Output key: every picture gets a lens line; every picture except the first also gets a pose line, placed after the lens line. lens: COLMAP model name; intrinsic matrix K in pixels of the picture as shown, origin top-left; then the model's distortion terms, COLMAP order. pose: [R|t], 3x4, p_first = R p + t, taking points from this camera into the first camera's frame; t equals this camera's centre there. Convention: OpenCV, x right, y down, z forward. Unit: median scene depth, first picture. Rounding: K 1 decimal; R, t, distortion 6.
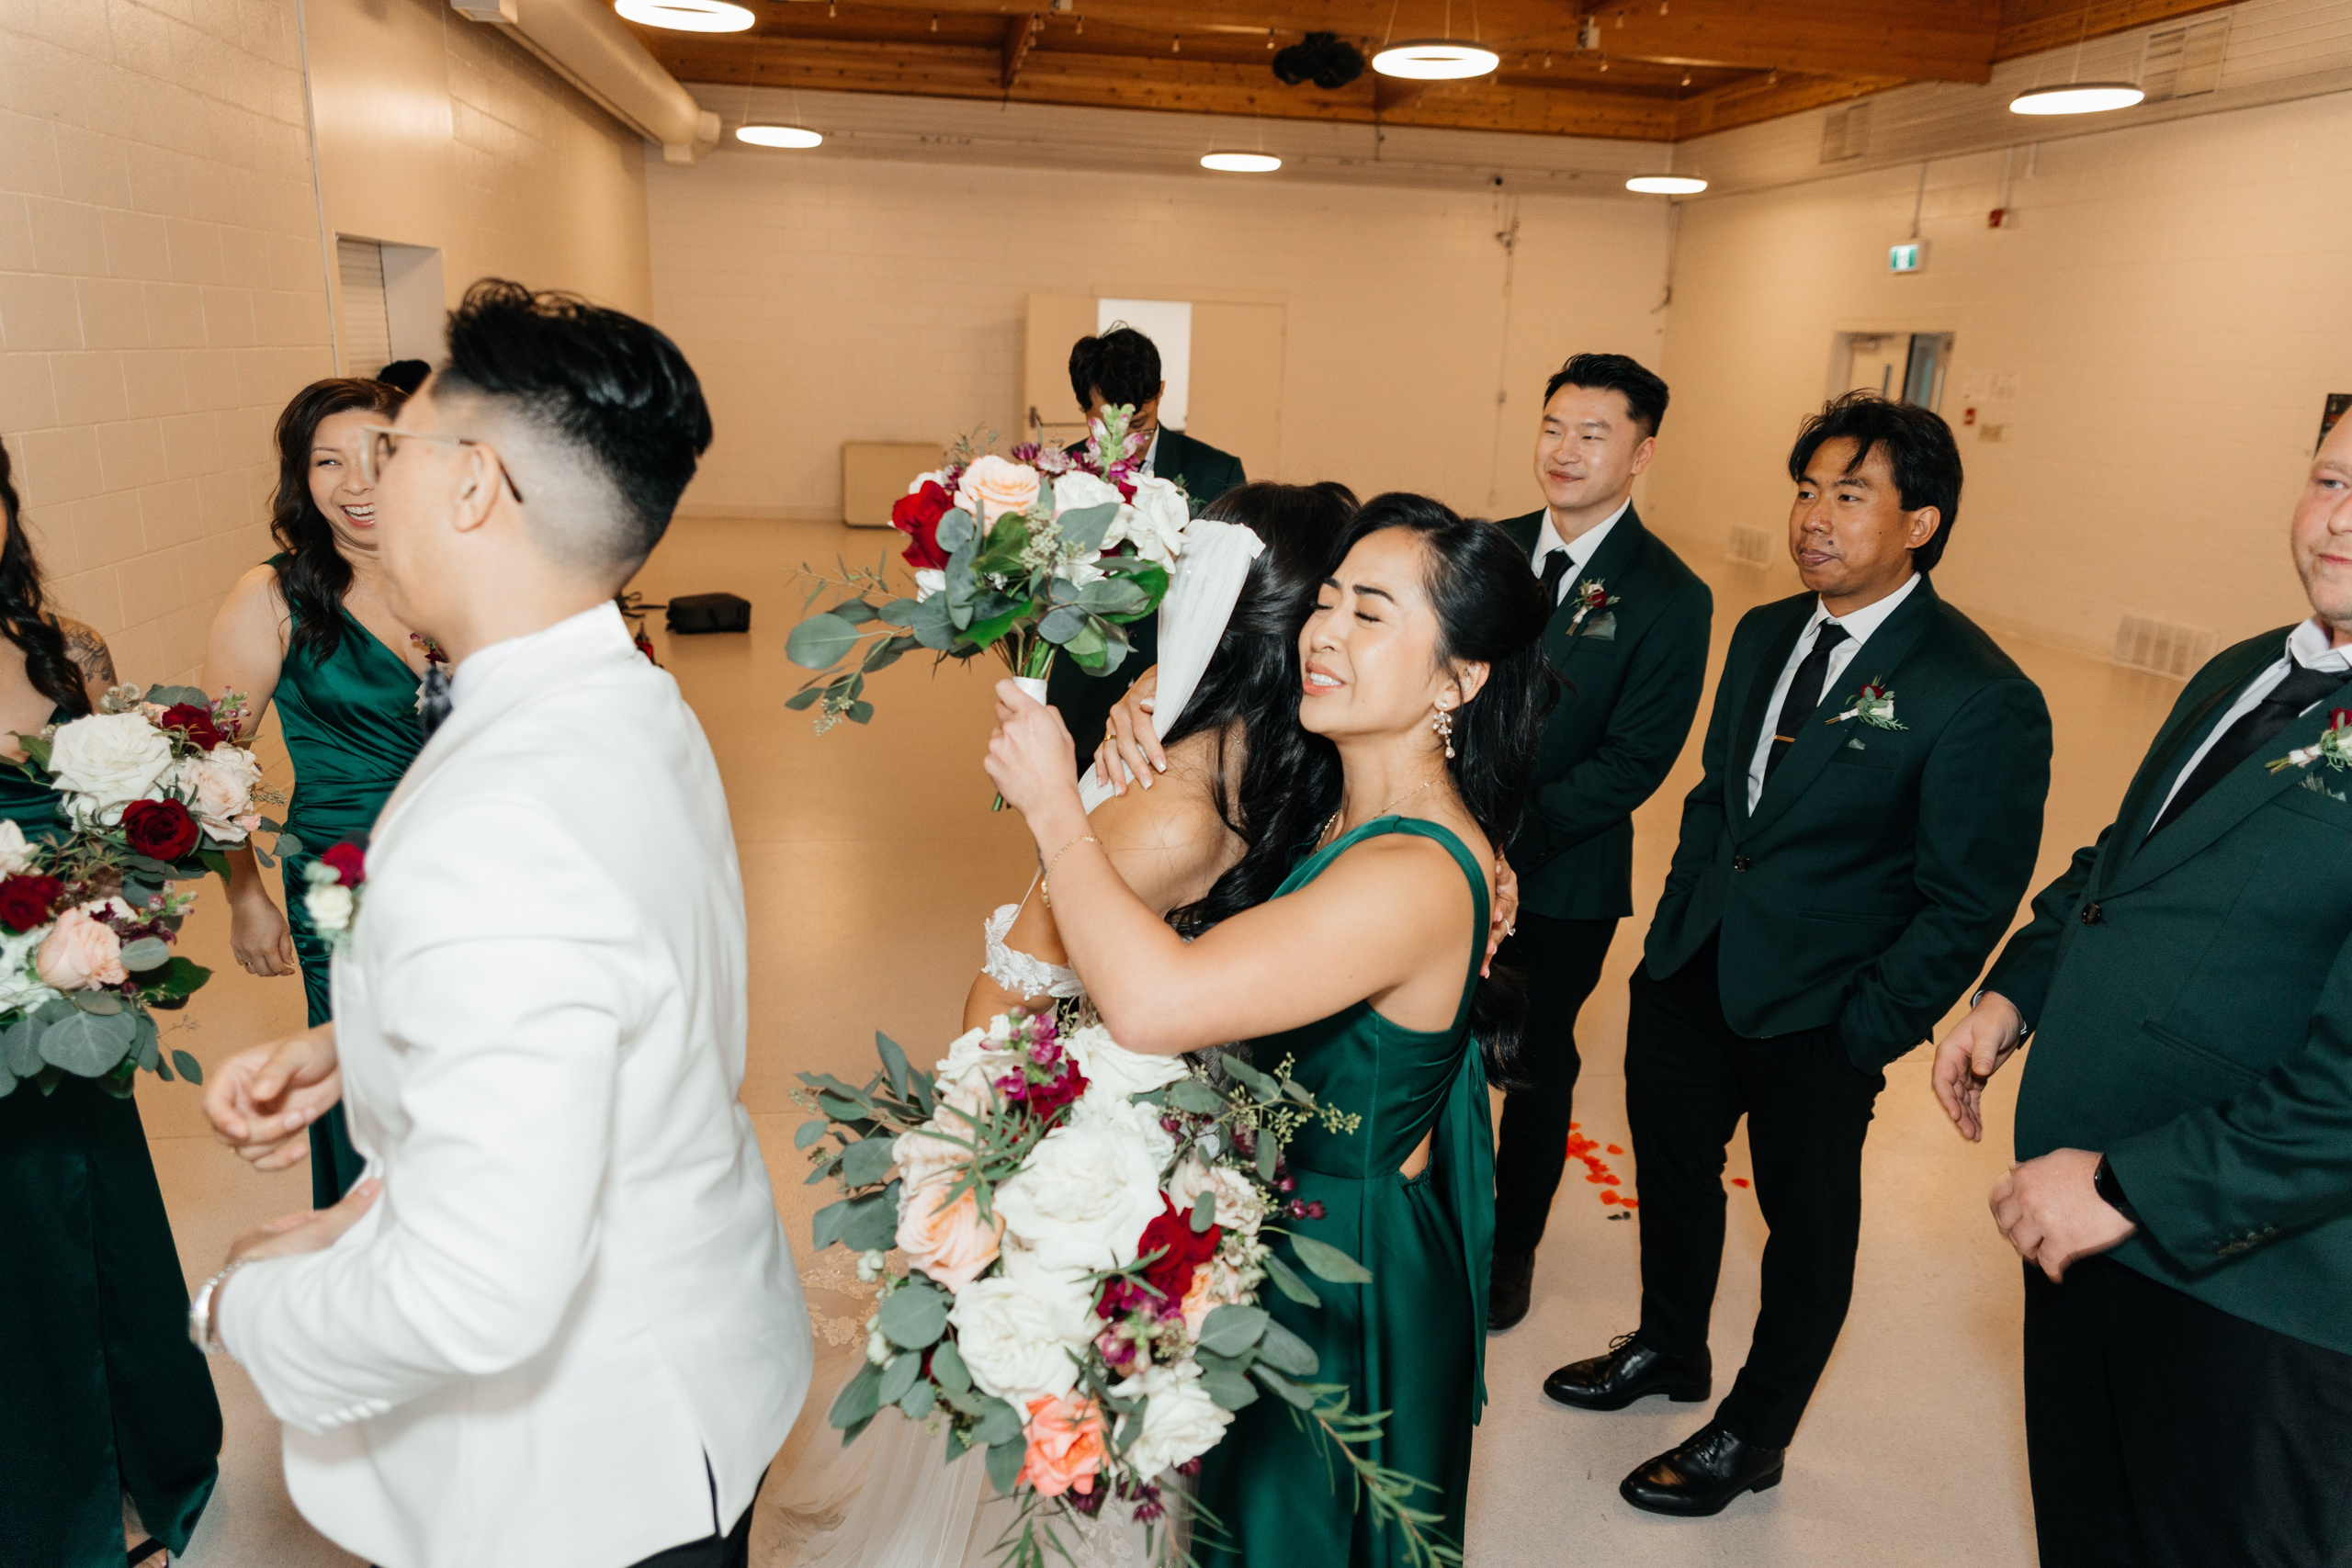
lens RADIAL K [[1561.7, 0, 1182.1], [0, 1561.7, 774.5], [0, 0, 1]] dist [0.004852, -0.012478]
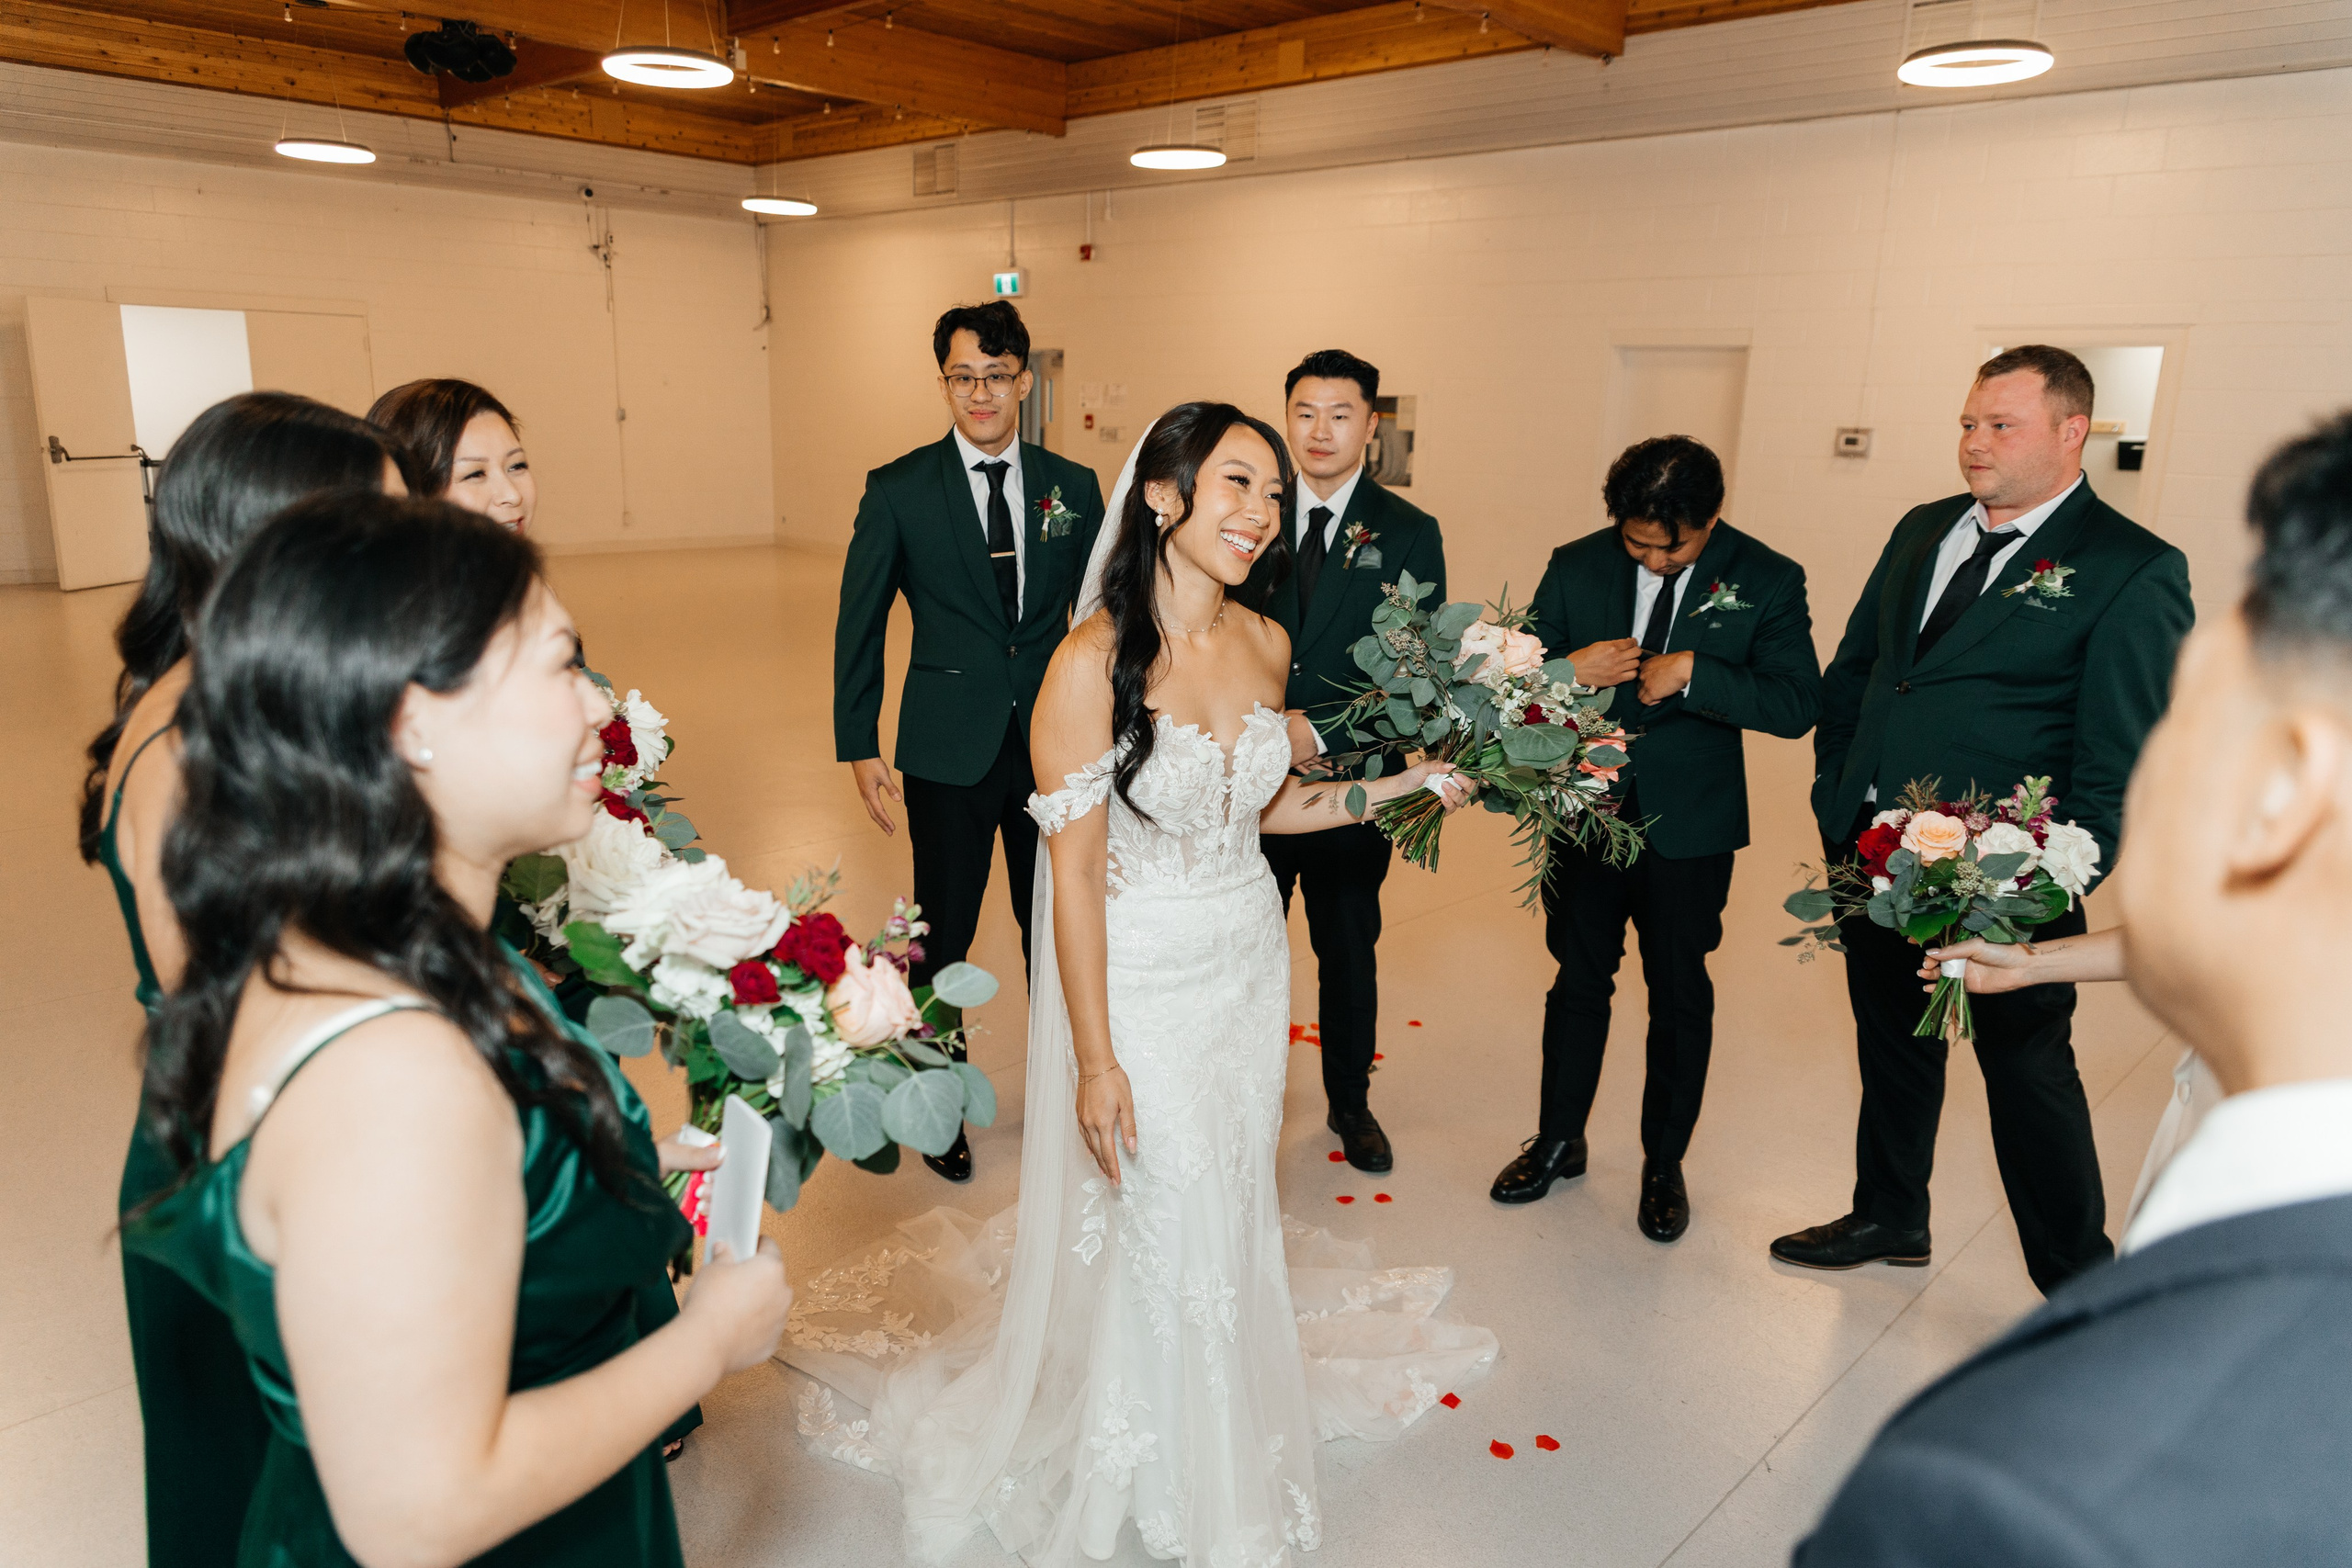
lens RADIAL K [[1555.7, 0, 1176.0], [0, 1555.7, 784.0], [0, 0, 1]] dist [-0.001517, -0.001995]
pose [[0.806626, -0.152103, 0.571157, -0.130728], [0.155199, 0.986919, 0.043642, -0.002445], [-0.570323, 0.053440, 0.819680, 0.022045]]
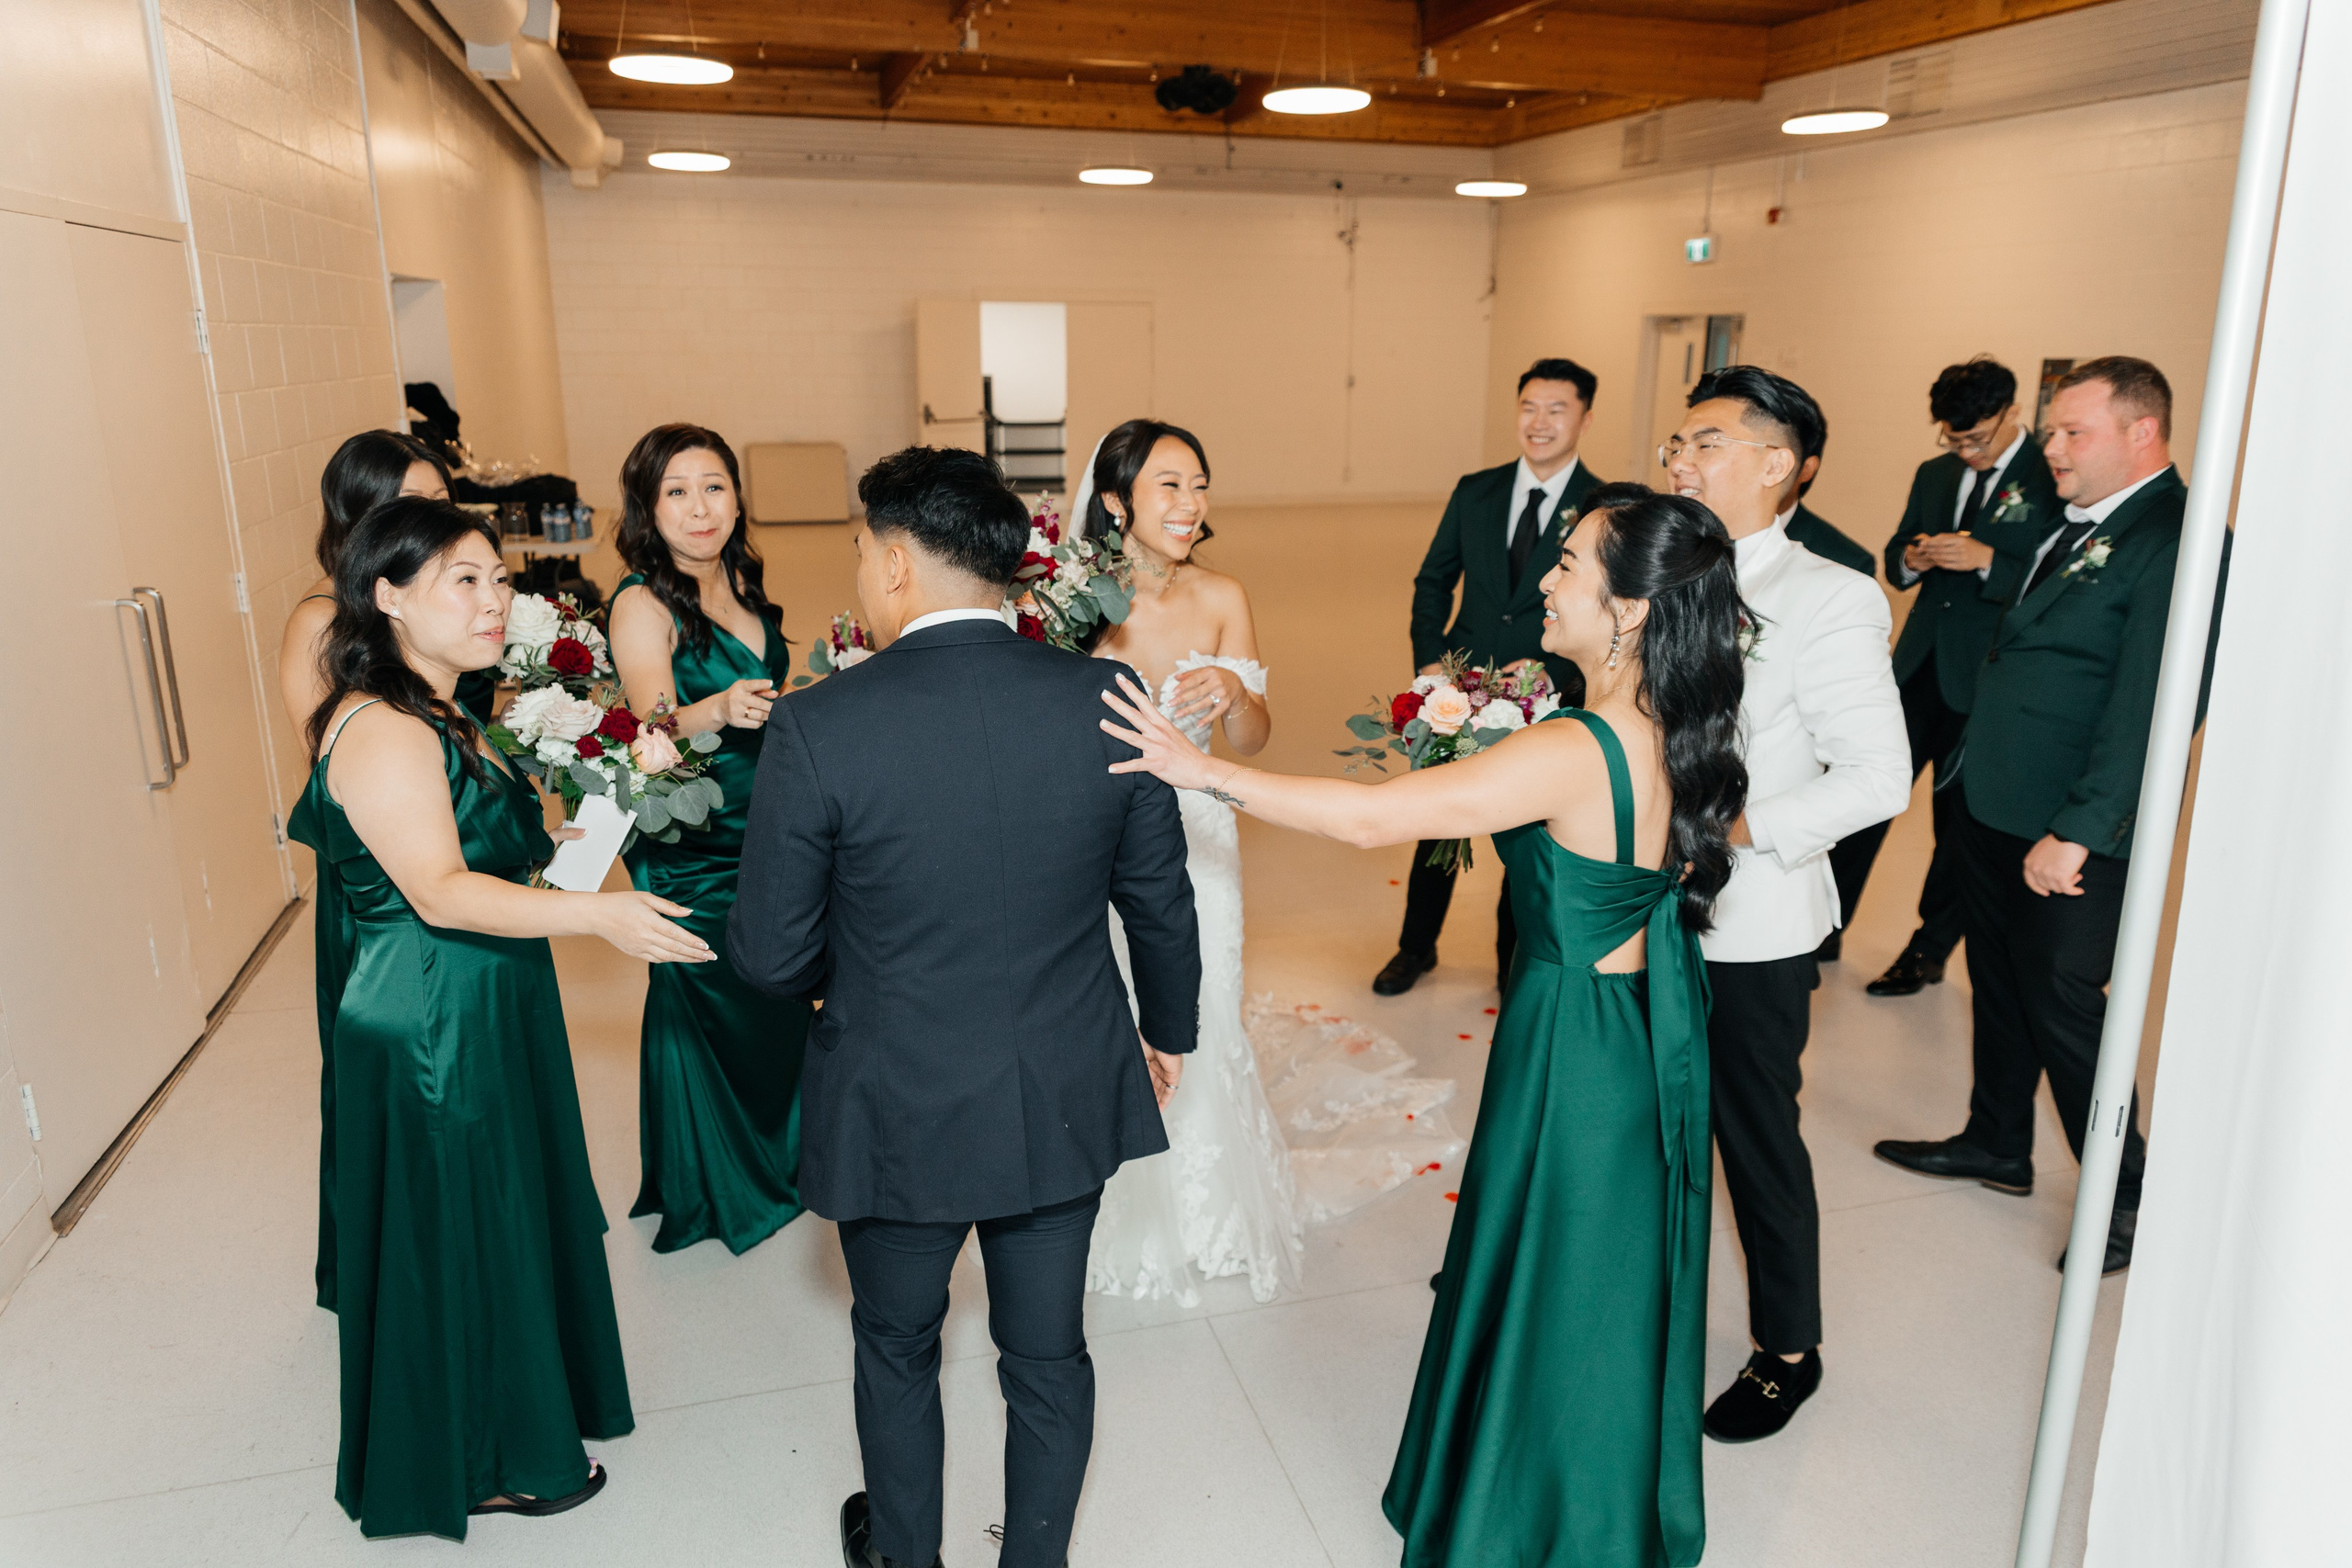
lens RADIAL K [[1561.7, 0, 1182.1], [0, 1561.7, 774.5], [0, 0, 1]] dist [0.004852, -0.012478]
pose [[0.992379, -0.059556, 0.107874, -0.059964], [0.058865, 0.998220, 0.009582, 0.021060], [-0.108253, -0.003159, 0.994118, -0.100821]]
